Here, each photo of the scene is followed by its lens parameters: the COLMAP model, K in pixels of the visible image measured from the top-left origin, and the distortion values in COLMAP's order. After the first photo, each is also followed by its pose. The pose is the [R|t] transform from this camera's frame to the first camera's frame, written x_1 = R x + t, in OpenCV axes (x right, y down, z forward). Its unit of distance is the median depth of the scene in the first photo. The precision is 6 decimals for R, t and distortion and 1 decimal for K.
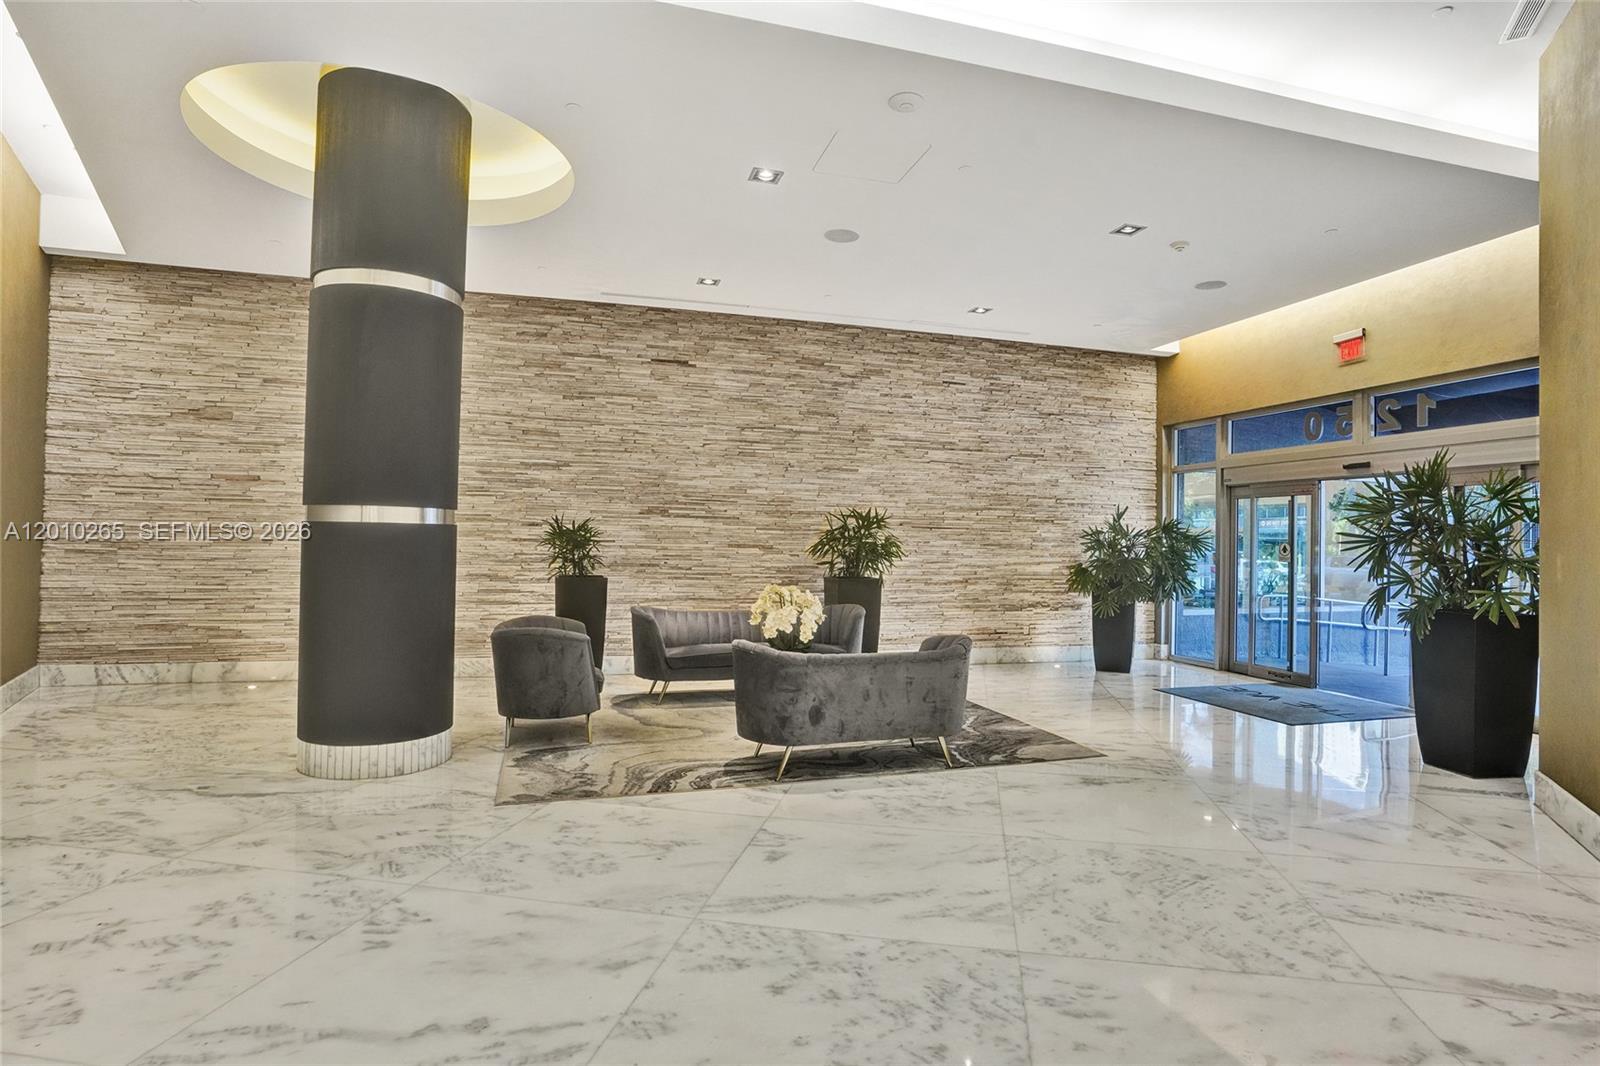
lens RADIAL K [[858.7, 0, 800.0], [0, 858.7, 533.0], [0, 0, 1]] dist [-0.022185, 0.000472]
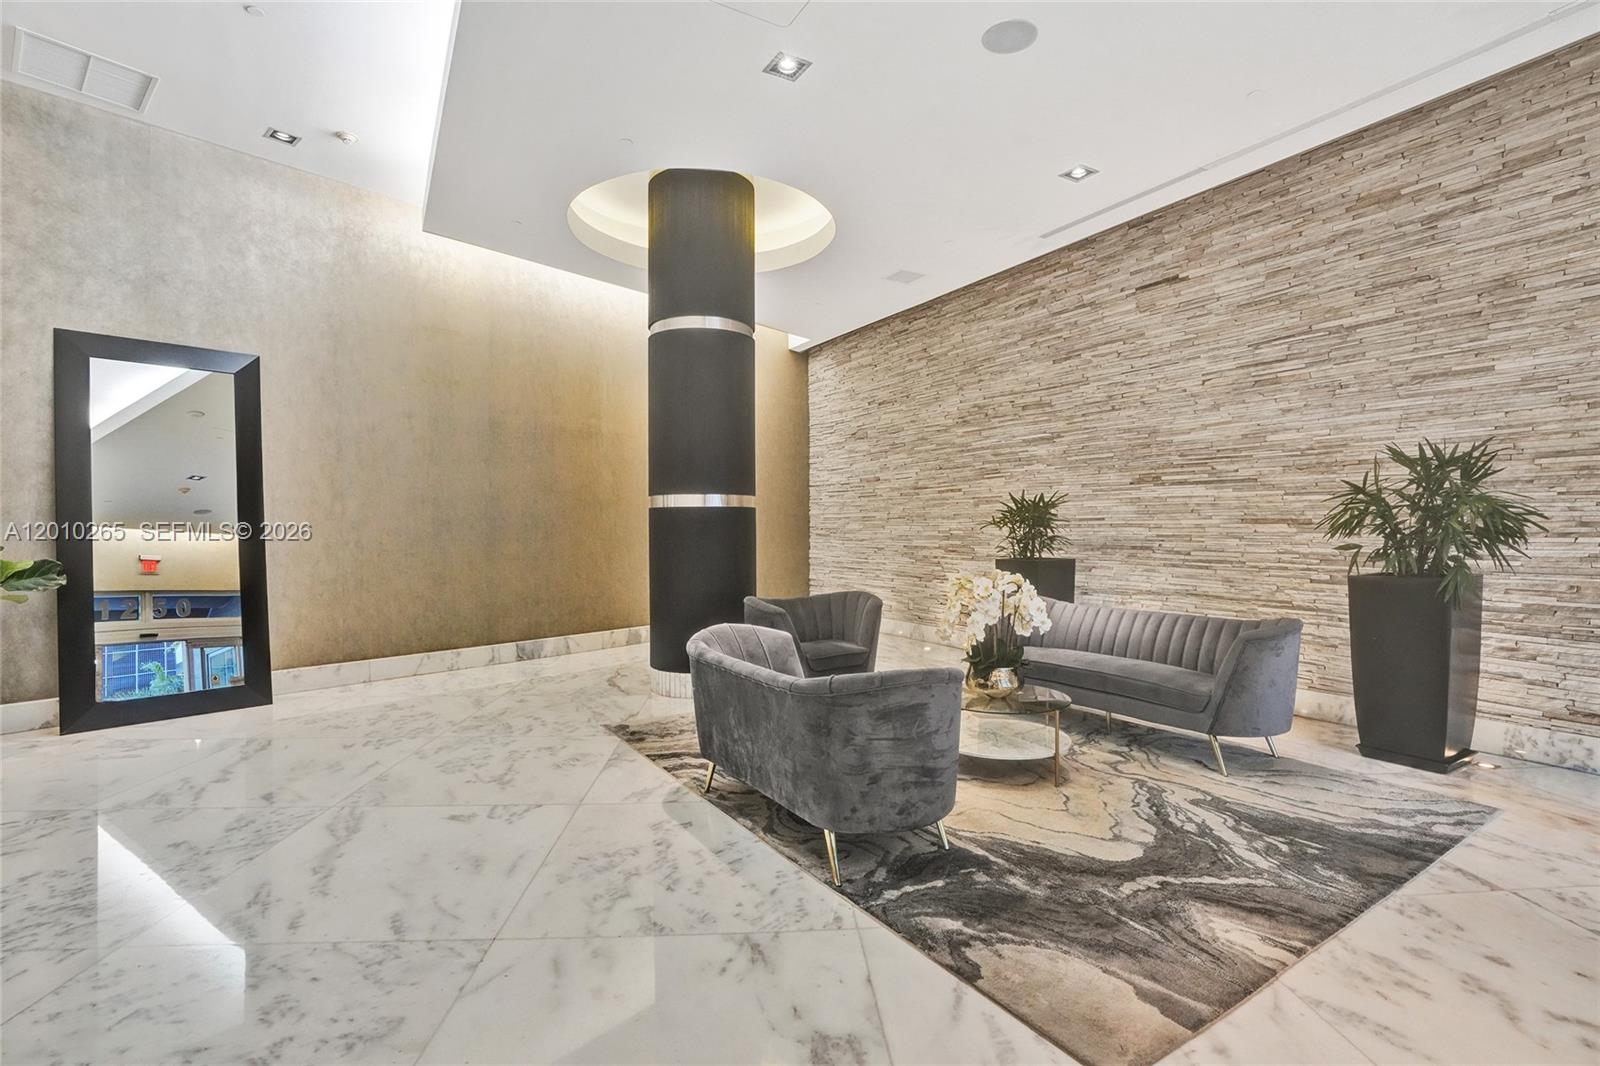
lens RADIAL K [[752.0, 0, 806.9], [0, 752.0, 529.0], [0, 0, 1]] dist [-0.056509, 0.029458]
pose [[0.250845, -0.015749, -0.967899, 0.410659], [0.013338, 0.999829, -0.012812, 0.024556], [0.967935, -0.009696, 0.251013, 0.529905]]
